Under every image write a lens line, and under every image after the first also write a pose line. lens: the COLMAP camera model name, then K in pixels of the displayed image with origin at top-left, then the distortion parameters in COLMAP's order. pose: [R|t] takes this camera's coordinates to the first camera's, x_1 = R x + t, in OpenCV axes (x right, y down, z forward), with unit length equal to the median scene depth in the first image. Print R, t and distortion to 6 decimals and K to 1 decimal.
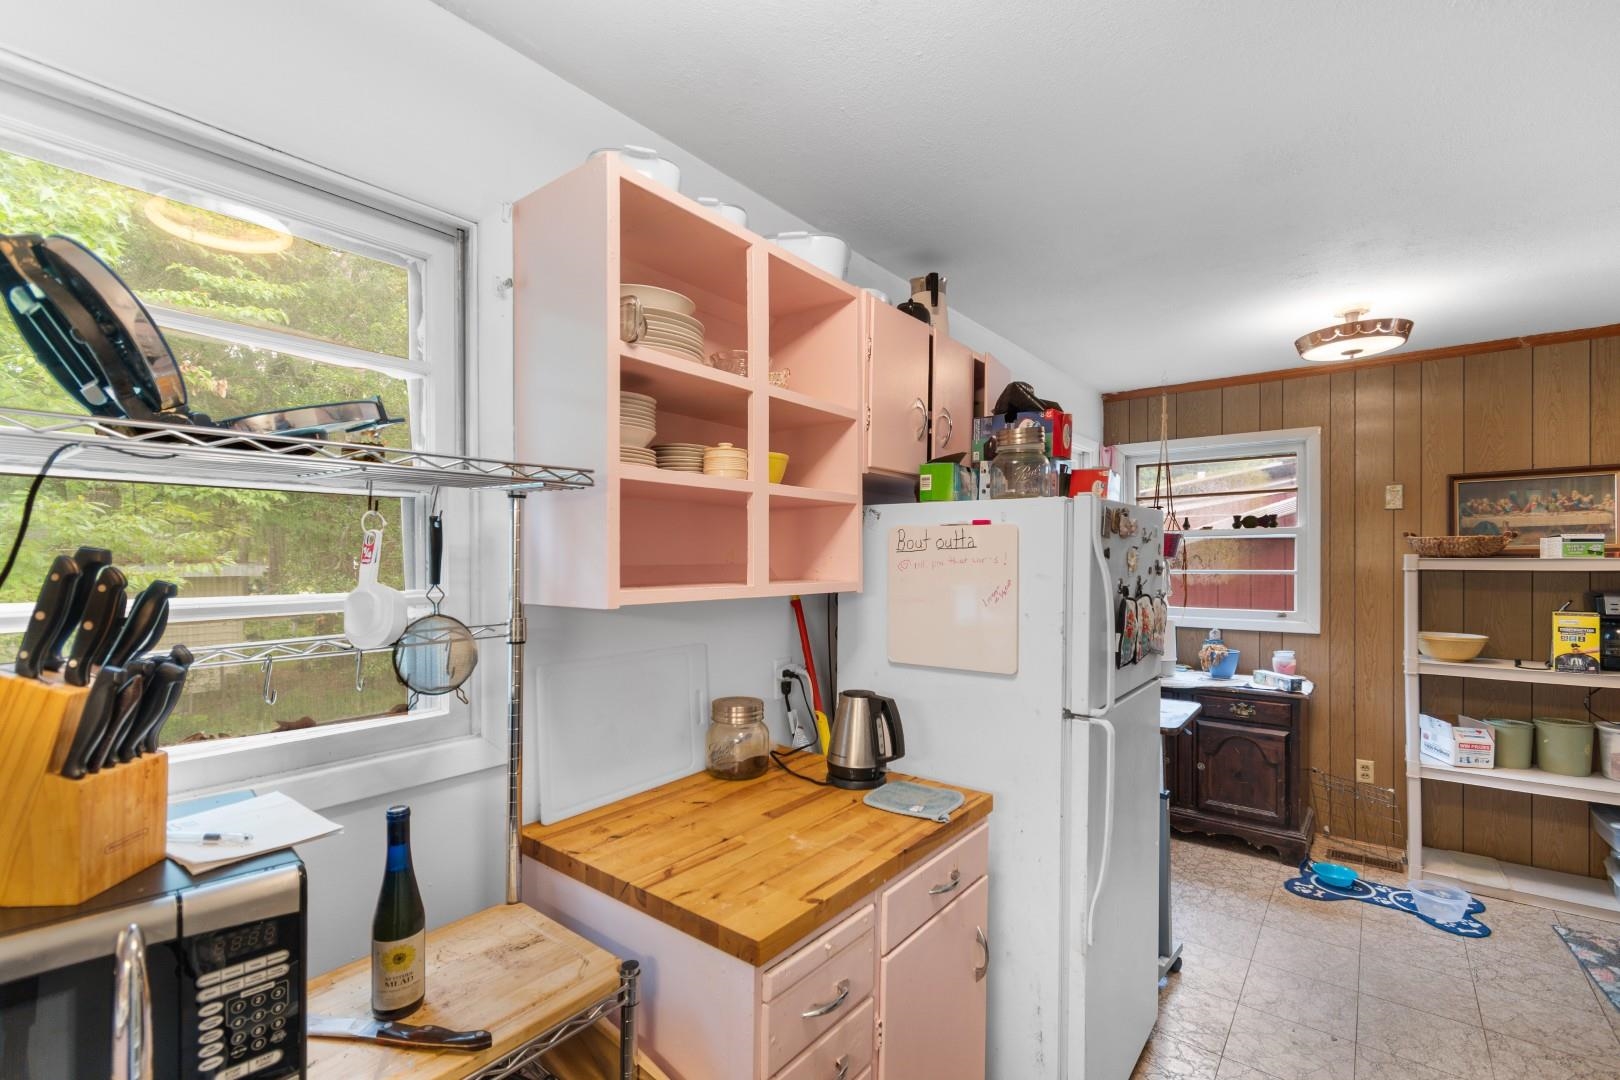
lens RADIAL K [[712.1, 0, 815.9], [0, 712.1, 571.7], [0, 0, 1]] dist [-0.000613, -0.000482]
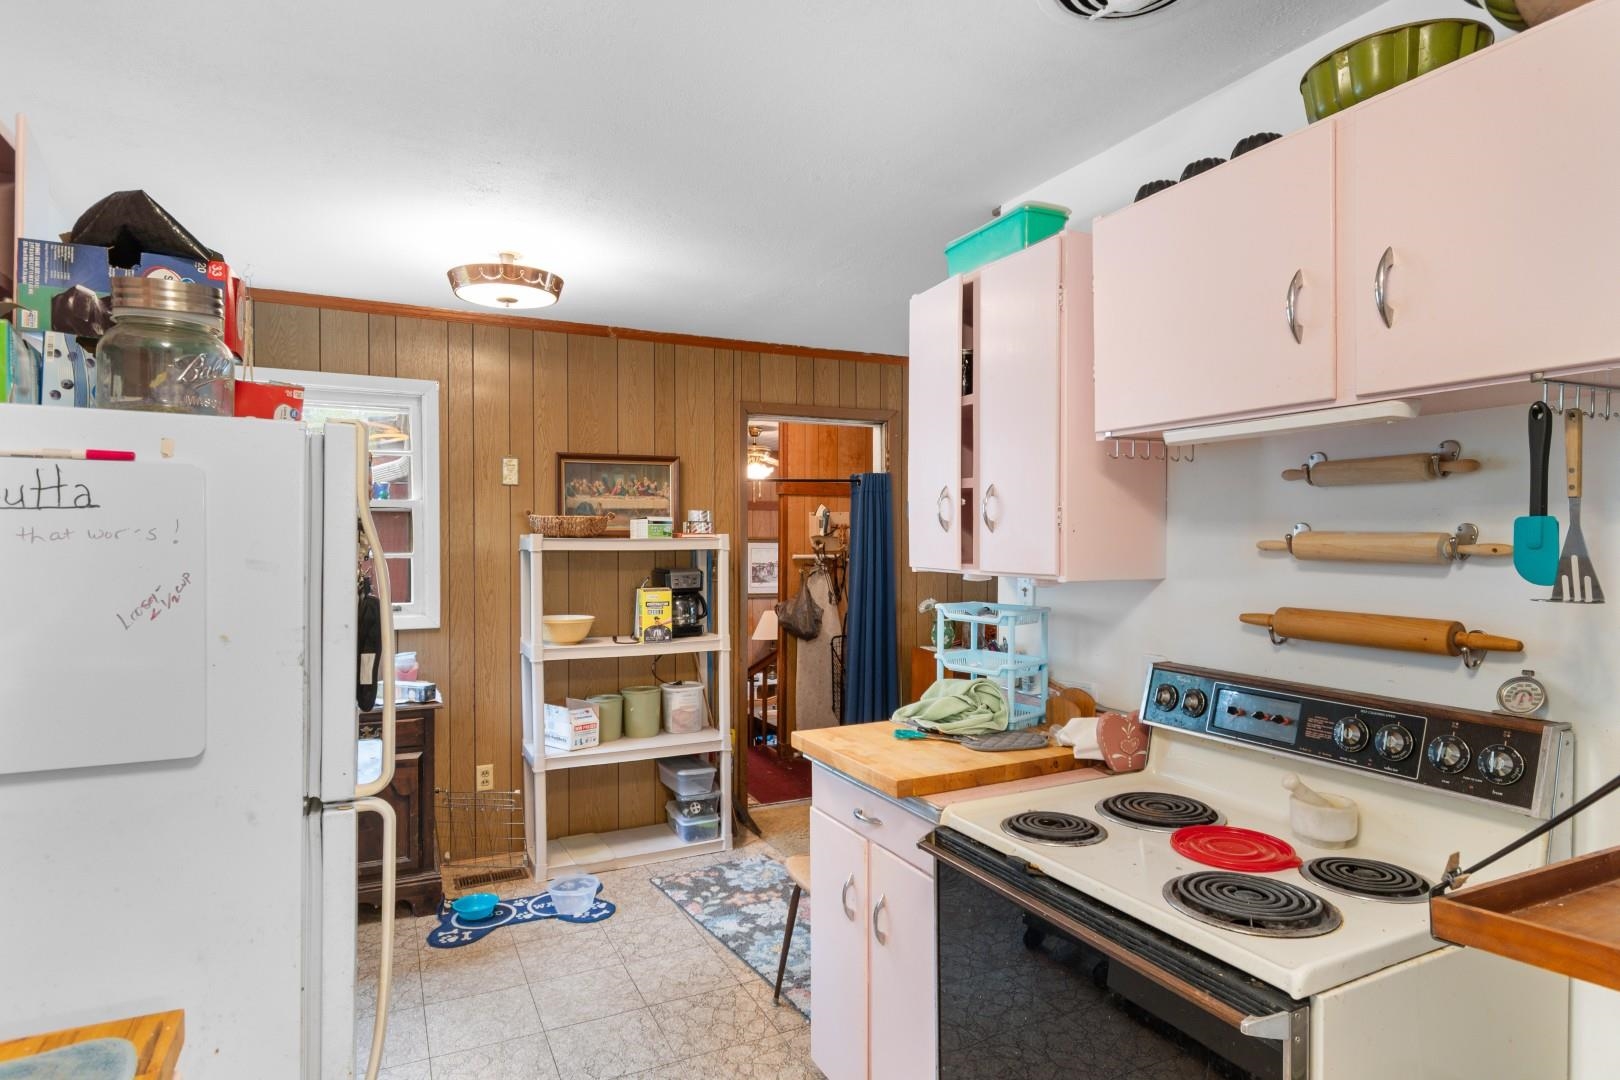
lens RADIAL K [[886.5, 0, 813.5], [0, 886.5, 555.6], [0, 0, 1]] dist [-0.002688, -0.000378]
pose [[0.428786, -0.012901, 0.903314, -0.058192], [0.014625, 0.999866, 0.007337, 0.000486], [-0.903288, 0.010065, 0.428918, 0.174767]]
